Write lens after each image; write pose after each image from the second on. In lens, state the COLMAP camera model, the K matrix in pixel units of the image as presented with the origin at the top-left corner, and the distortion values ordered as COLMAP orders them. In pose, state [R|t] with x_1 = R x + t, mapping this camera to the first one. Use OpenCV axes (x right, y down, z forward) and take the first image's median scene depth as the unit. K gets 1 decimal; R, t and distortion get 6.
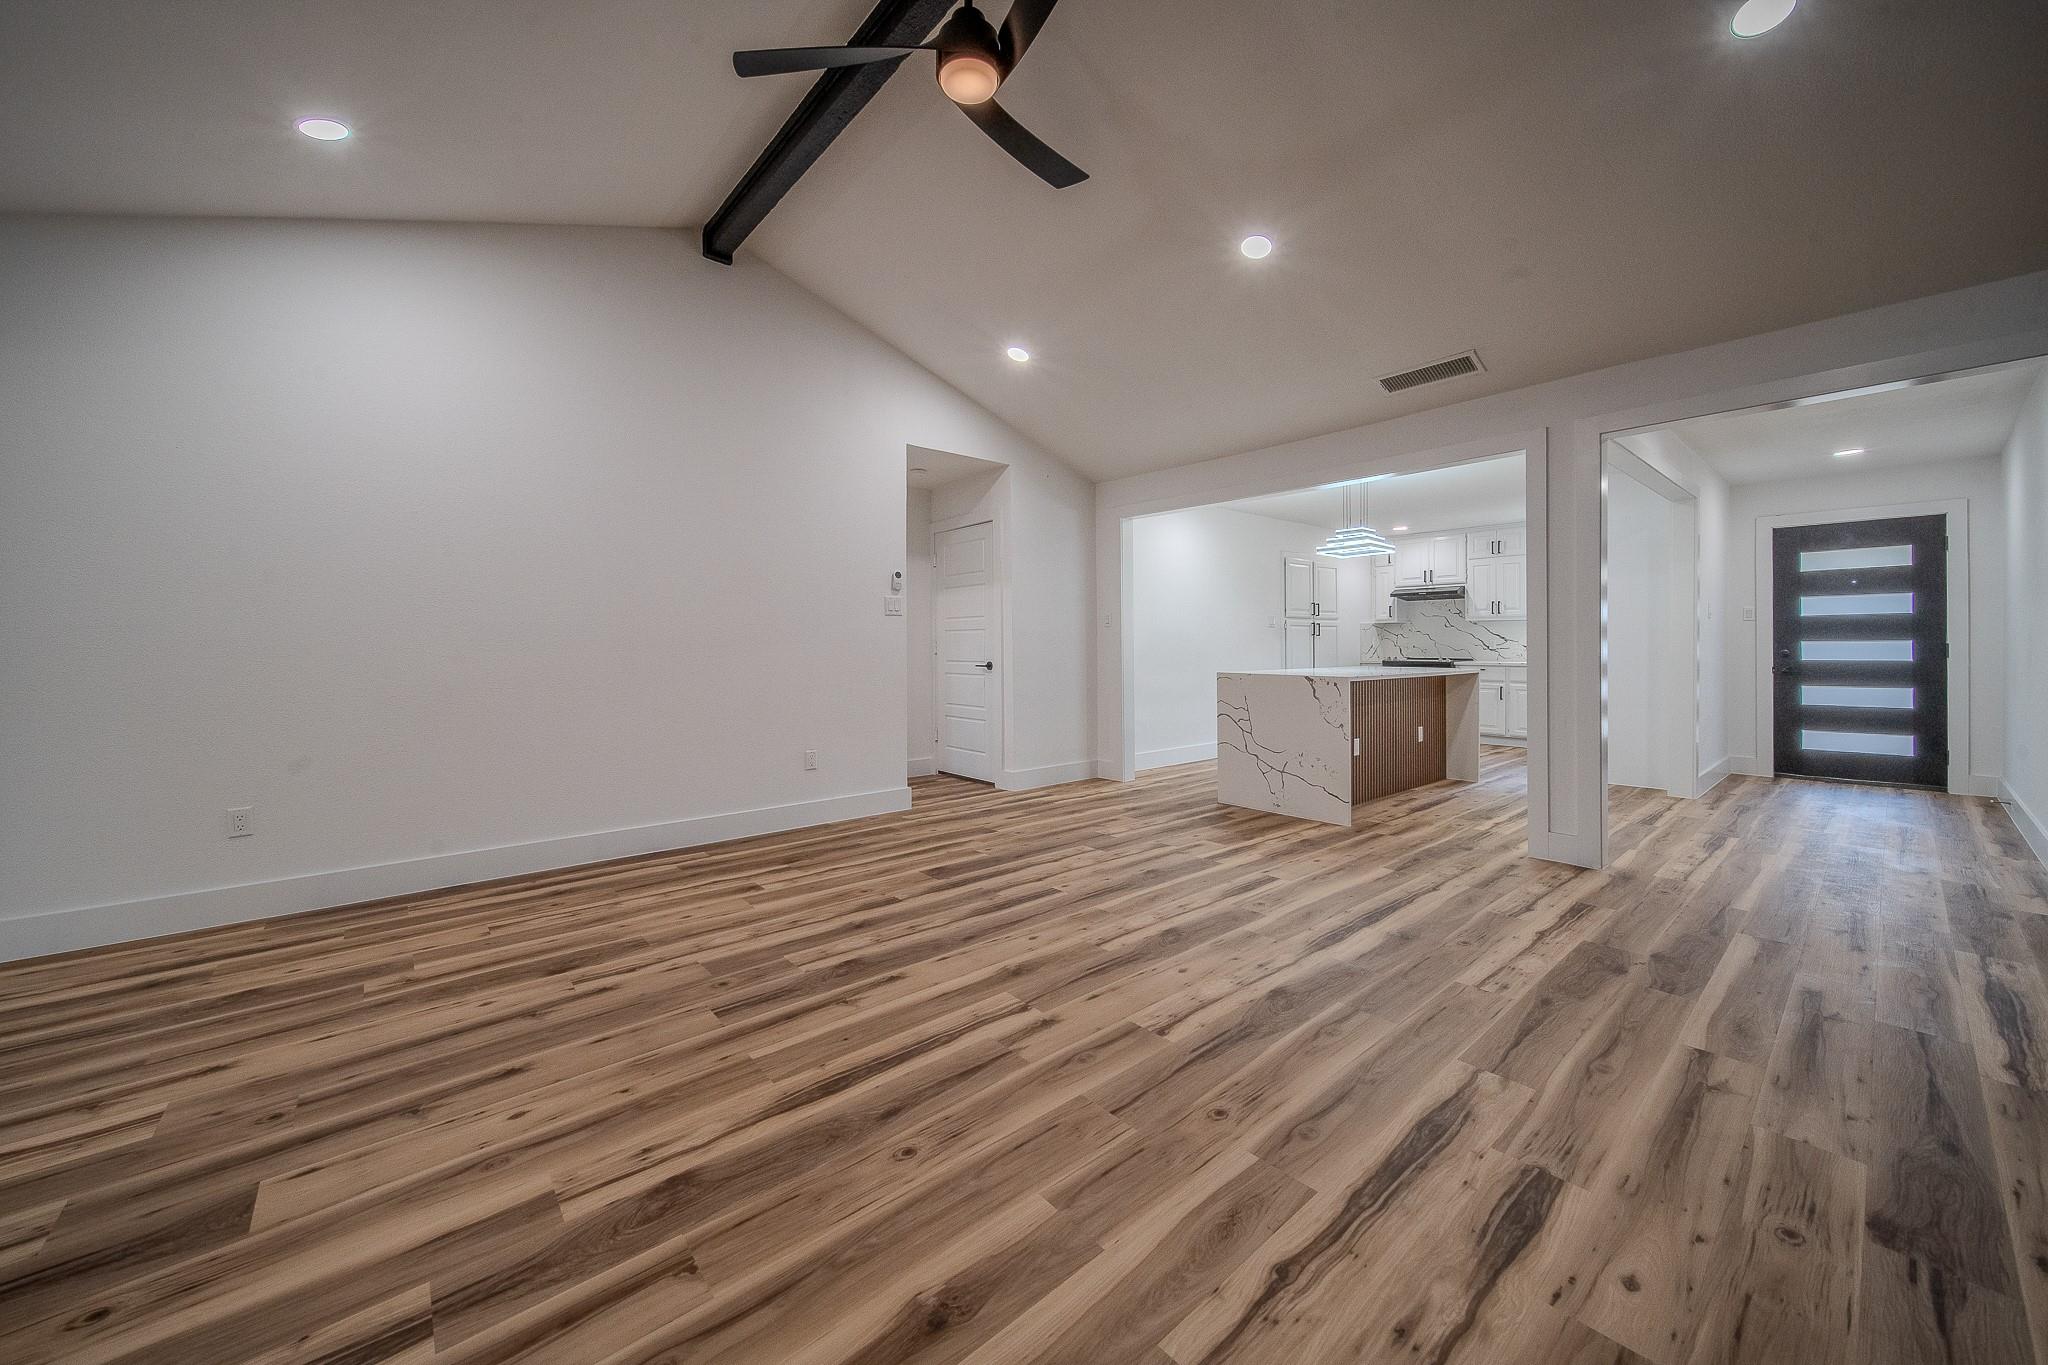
lens RADIAL K [[751.3, 0, 1018.0], [0, 751.3, 638.6], [0, 0, 1]] dist [0.000602, 0.000018]
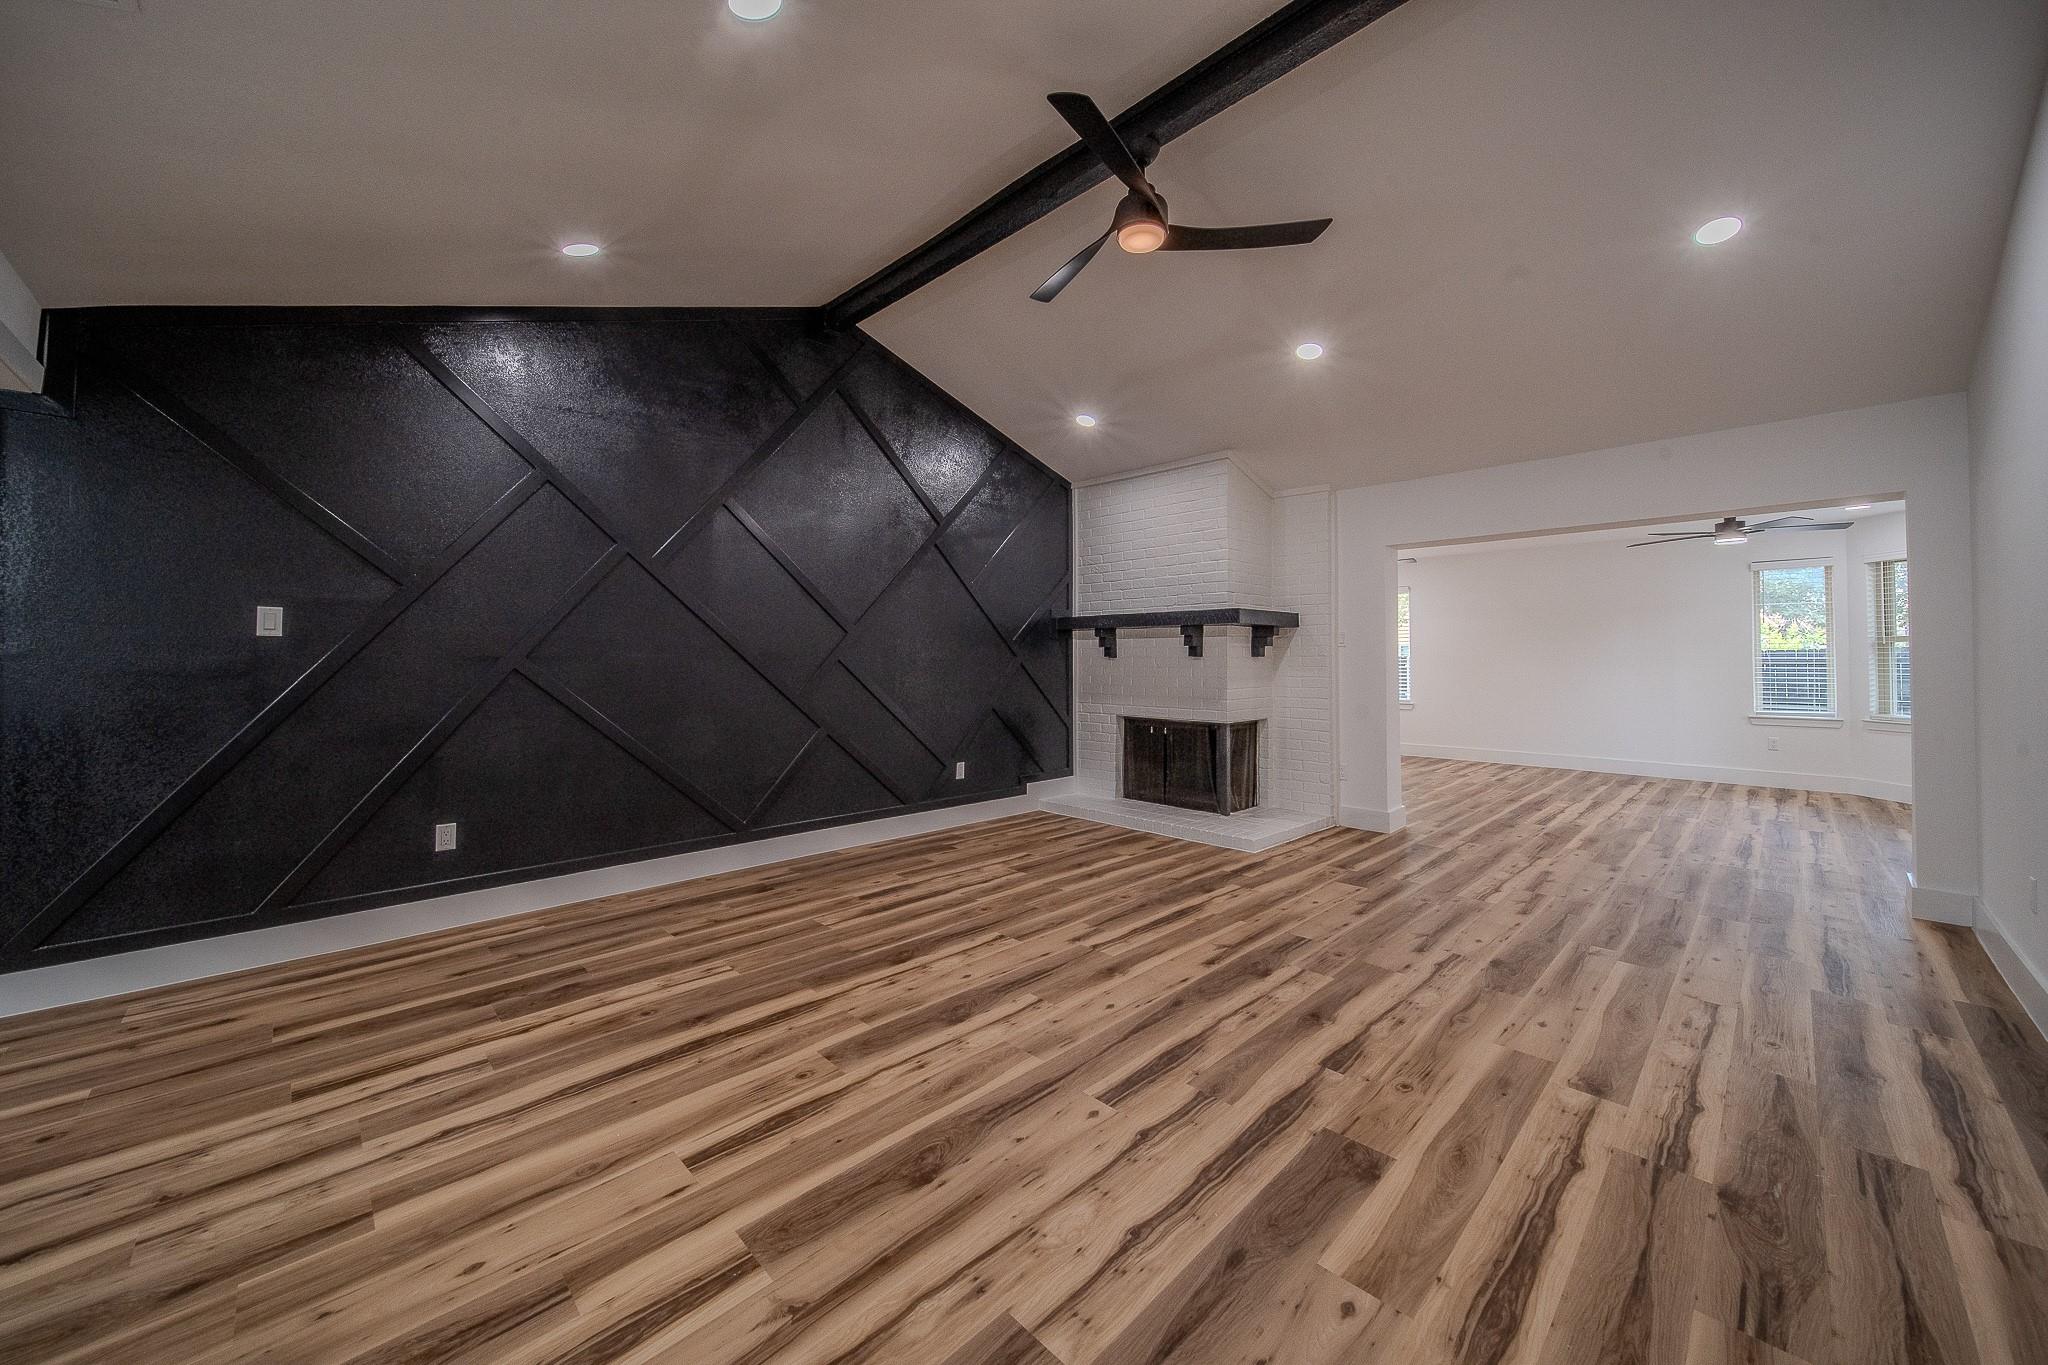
lens RADIAL K [[751.3, 0, 1024.3], [0, 751.3, 668.8], [0, 0, 1]] dist [0.000602, 0.000018]
pose [[-0.997551, 0.002841, -0.069890, 0.209442], [0.002687, 0.999994, 0.002302, -0.022819], [0.069896, 0.002109, -0.997552, 2.121458]]
